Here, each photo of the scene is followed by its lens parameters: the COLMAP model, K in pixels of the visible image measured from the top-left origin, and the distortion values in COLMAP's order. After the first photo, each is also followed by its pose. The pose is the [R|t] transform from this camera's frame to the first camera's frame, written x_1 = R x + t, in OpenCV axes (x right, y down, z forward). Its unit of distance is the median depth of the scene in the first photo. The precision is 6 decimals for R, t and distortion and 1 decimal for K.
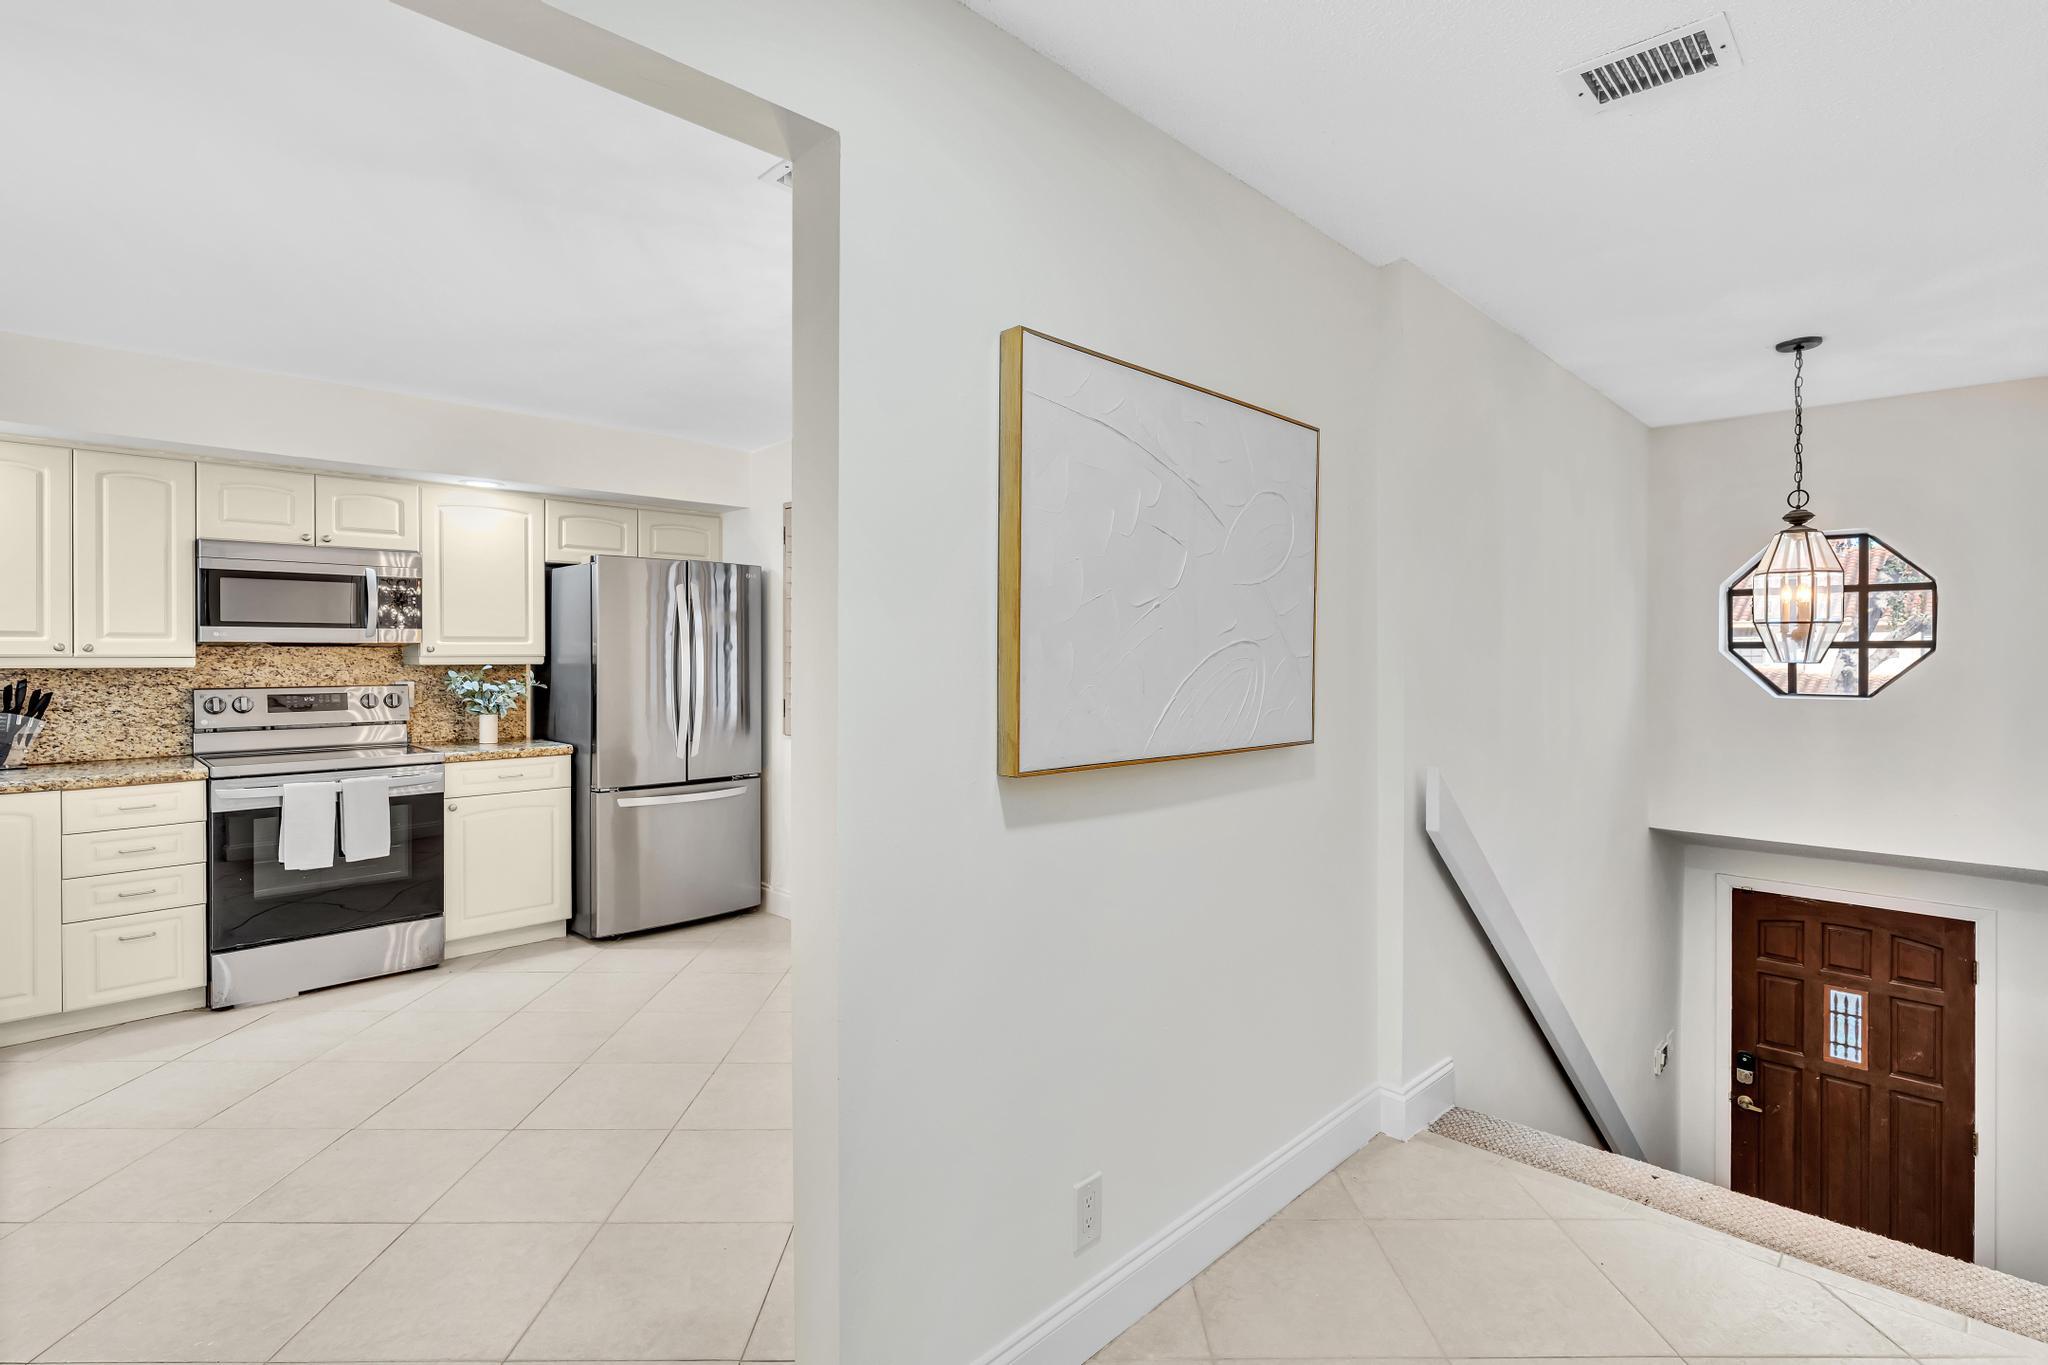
lens RADIAL K [[957.9, 0, 1026.4], [0, 957.9, 658.8], [0, 0, 1]] dist [0.000335, 0.000115]
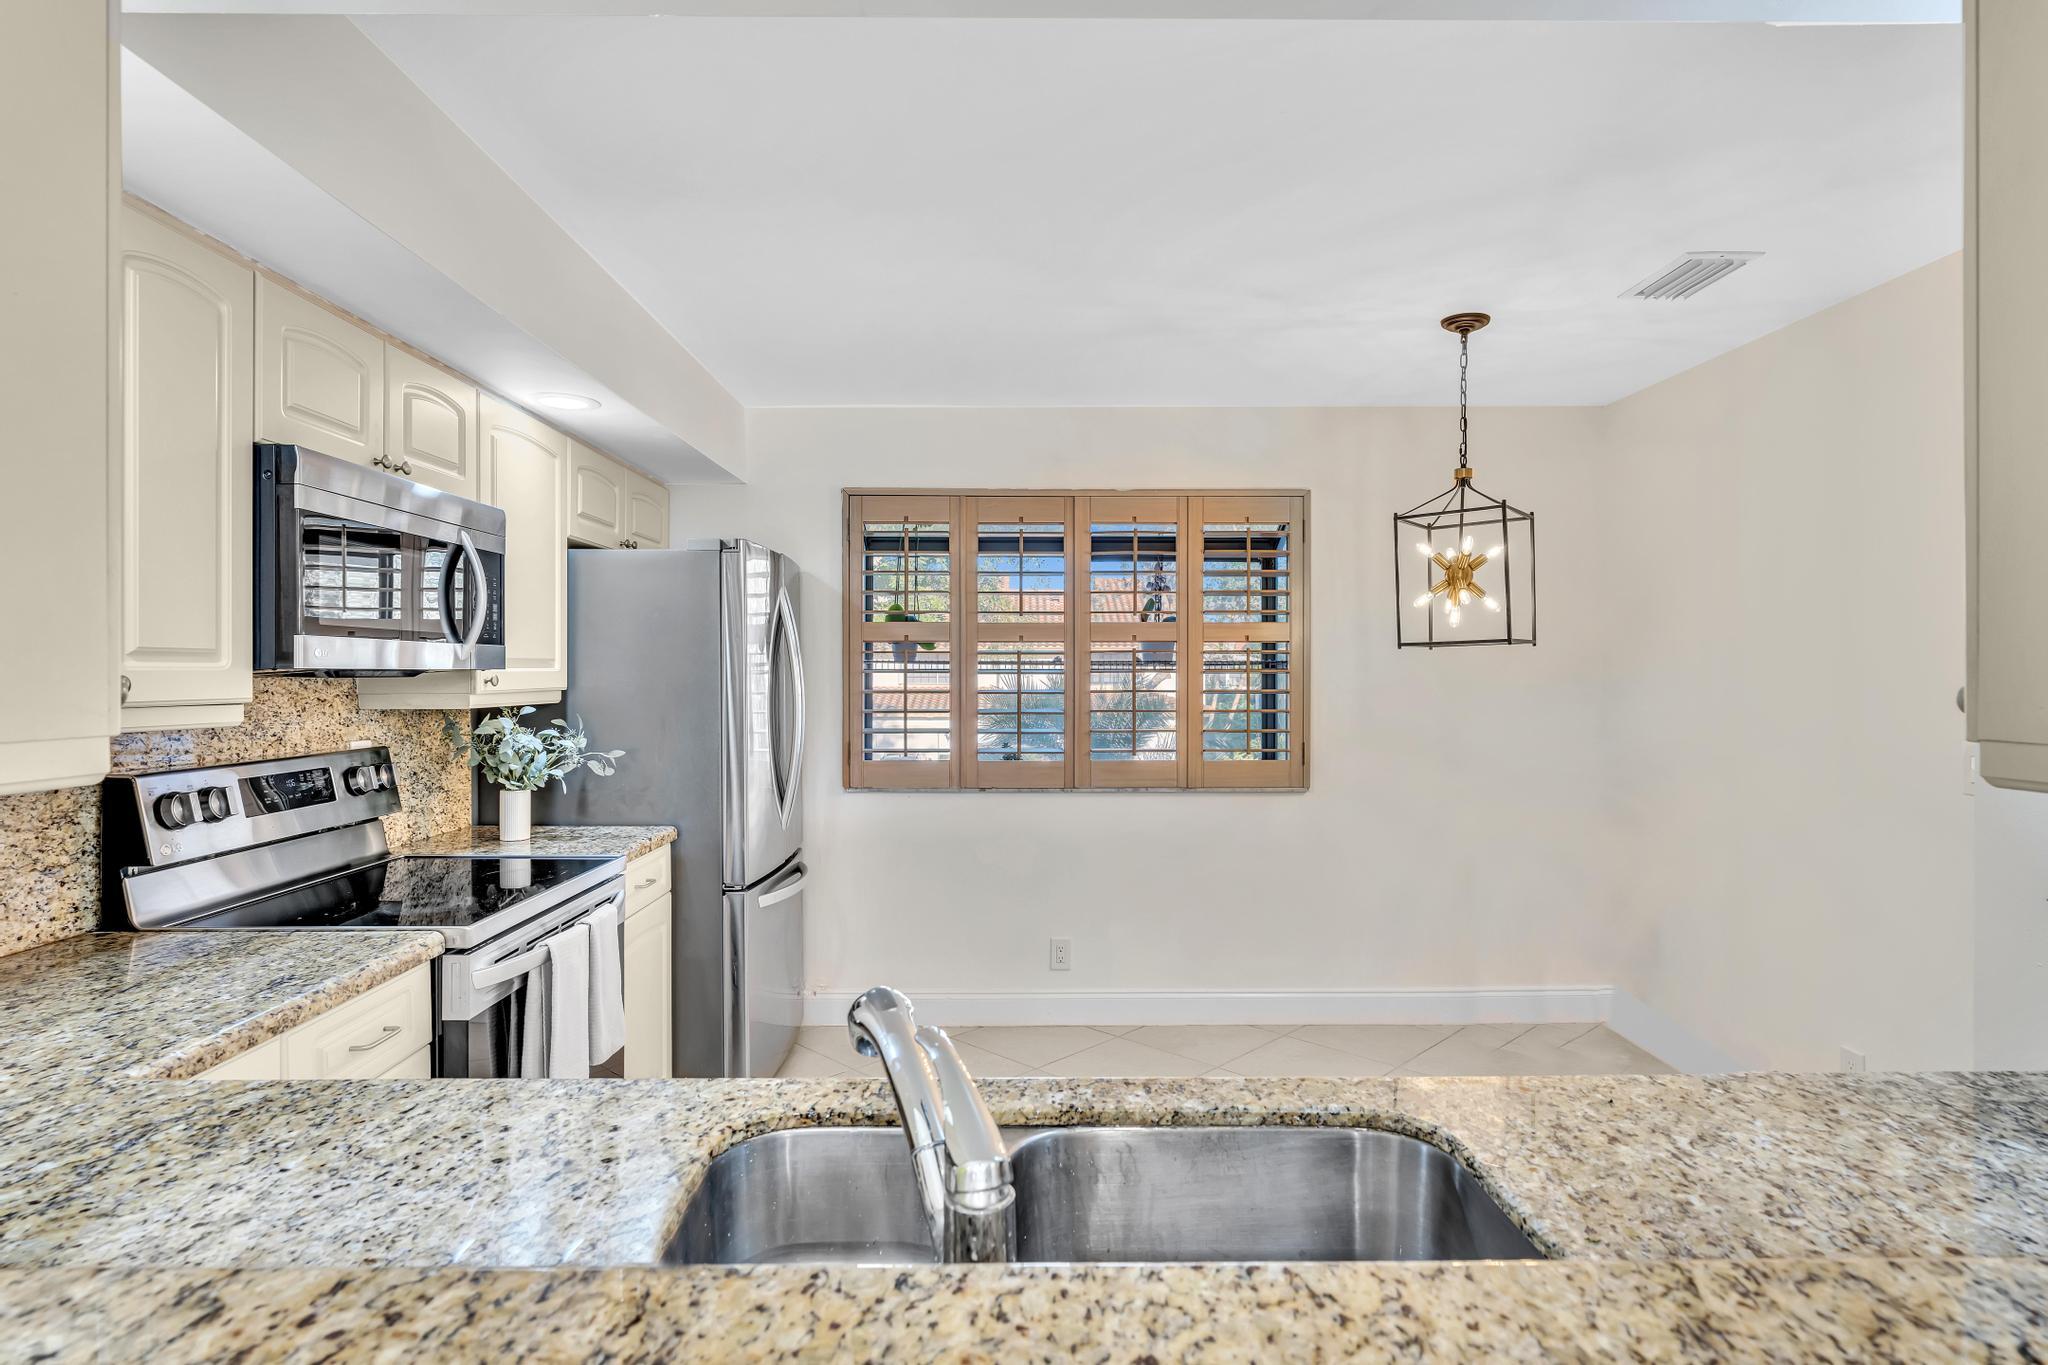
lens RADIAL K [[1045.9, 0, 1024.0], [0, 1045.9, 682.5], [0, 0, 1]] dist [0.000779, 0.000012]
pose [[0.706736, -0.007351, 0.707440, -0.886984], [0.006325, 0.999972, 0.004072, -0.009870], [-0.707450, 0.001597, 0.706762, 0.366073]]
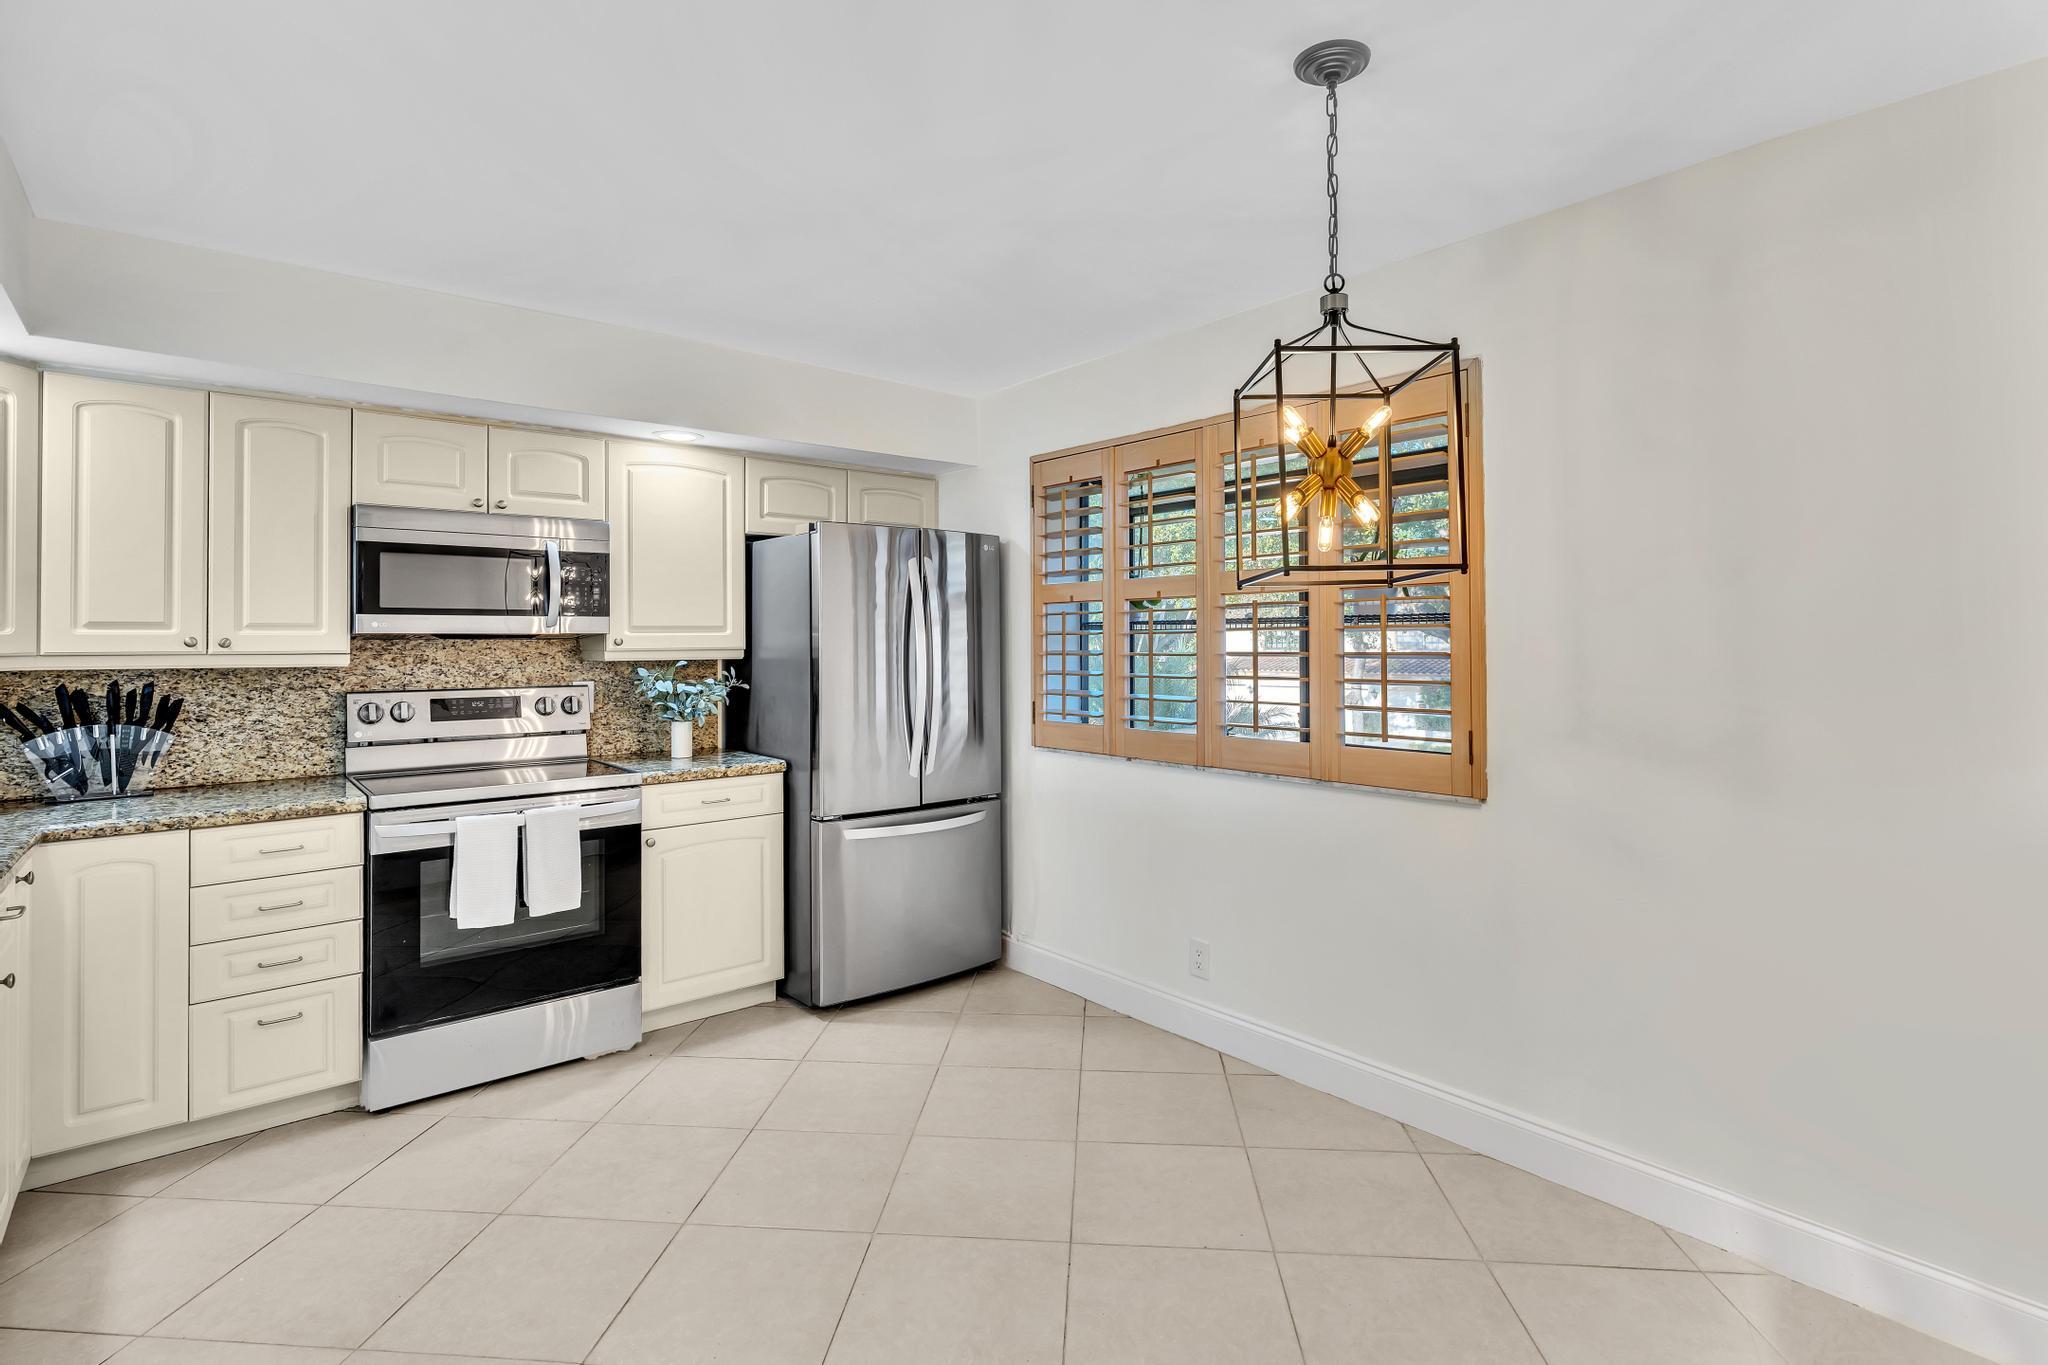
lens RADIAL K [[973.6, 0, 1026.5], [0, 973.6, 631.3], [0, 0, 1]] dist [0.001086, 0.000150]
pose [[0.995774, -0.007573, -0.091529, -0.216829], [0.005974, 0.999825, -0.017731, -0.002099], [0.091647, 0.017109, 0.995645, 0.228375]]
